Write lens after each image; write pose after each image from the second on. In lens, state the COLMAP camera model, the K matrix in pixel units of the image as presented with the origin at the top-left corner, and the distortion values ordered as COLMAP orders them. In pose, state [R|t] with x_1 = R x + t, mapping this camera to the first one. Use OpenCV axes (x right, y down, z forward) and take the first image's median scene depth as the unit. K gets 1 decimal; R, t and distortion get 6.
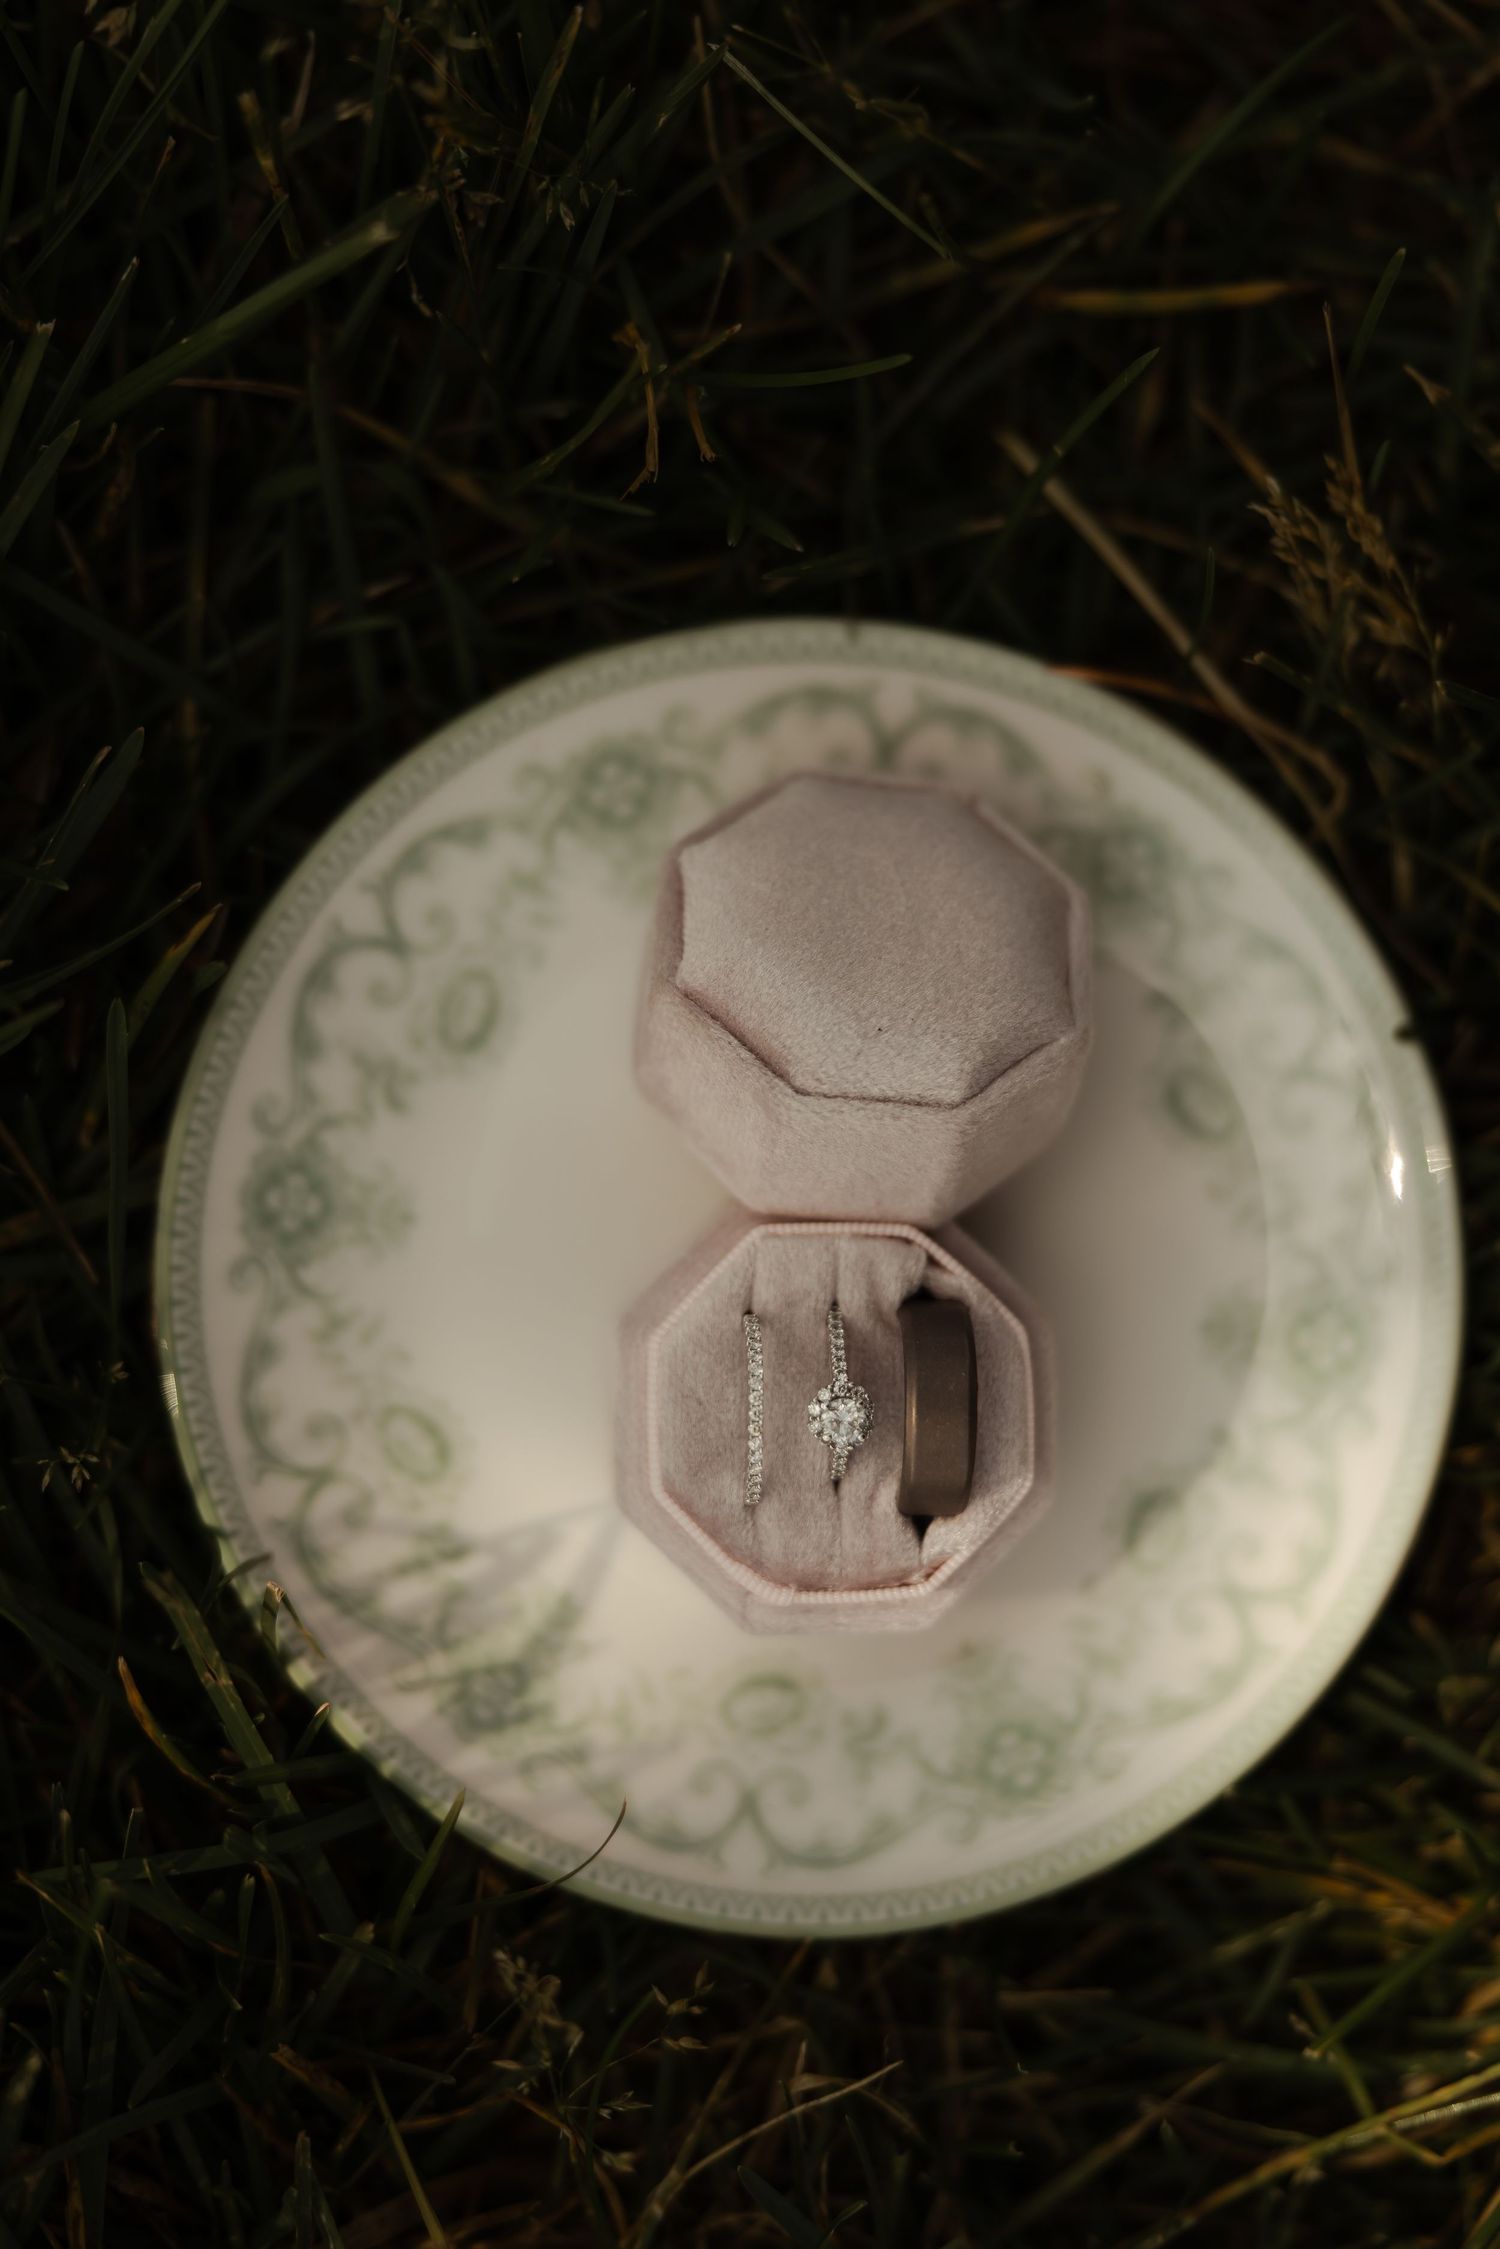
lens RADIAL K [[4342.7, 0, 754.5], [0, 4342.7, 1116.9], [0, 0, 1]] dist [-0.012243, 0.000000]
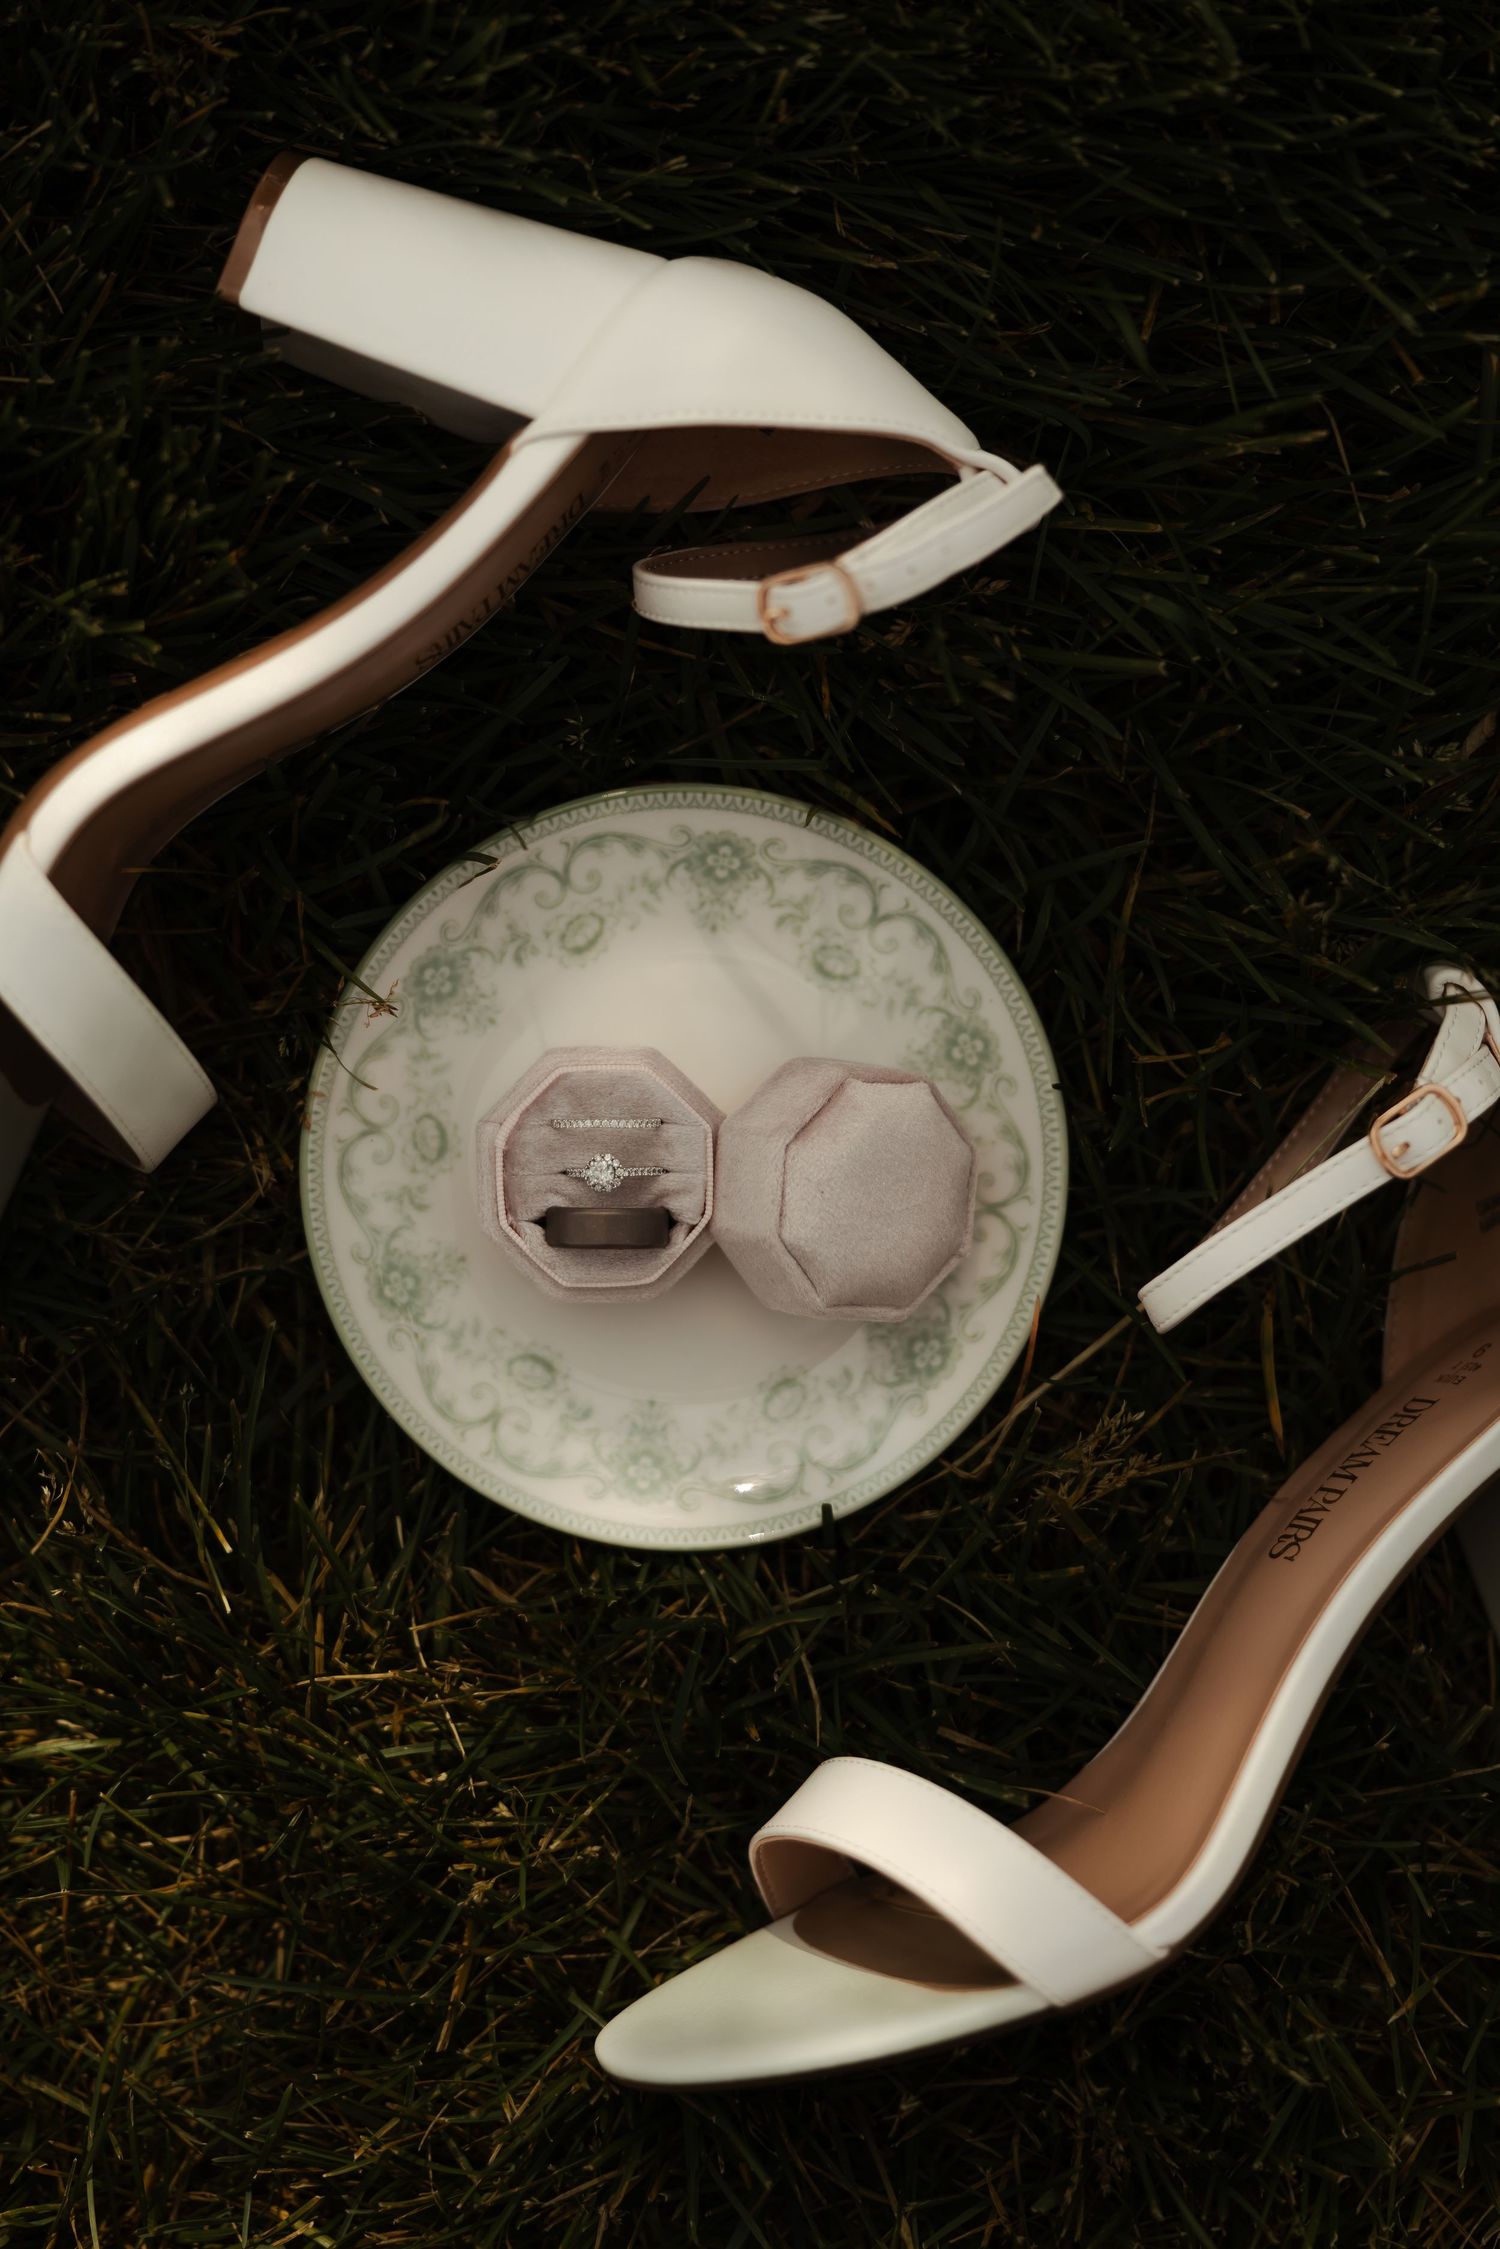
lens RADIAL K [[4342.7, 0, 749.3], [0, 4342.7, 1124.5], [0, 0, 1]] dist [-0.012243, 0.000000]
pose [[0.005901, 0.999134, -0.041200, 0.068968], [-0.999825, 0.006625, 0.017474, -0.019940], [0.017732, 0.041089, 0.998998, -0.718270]]
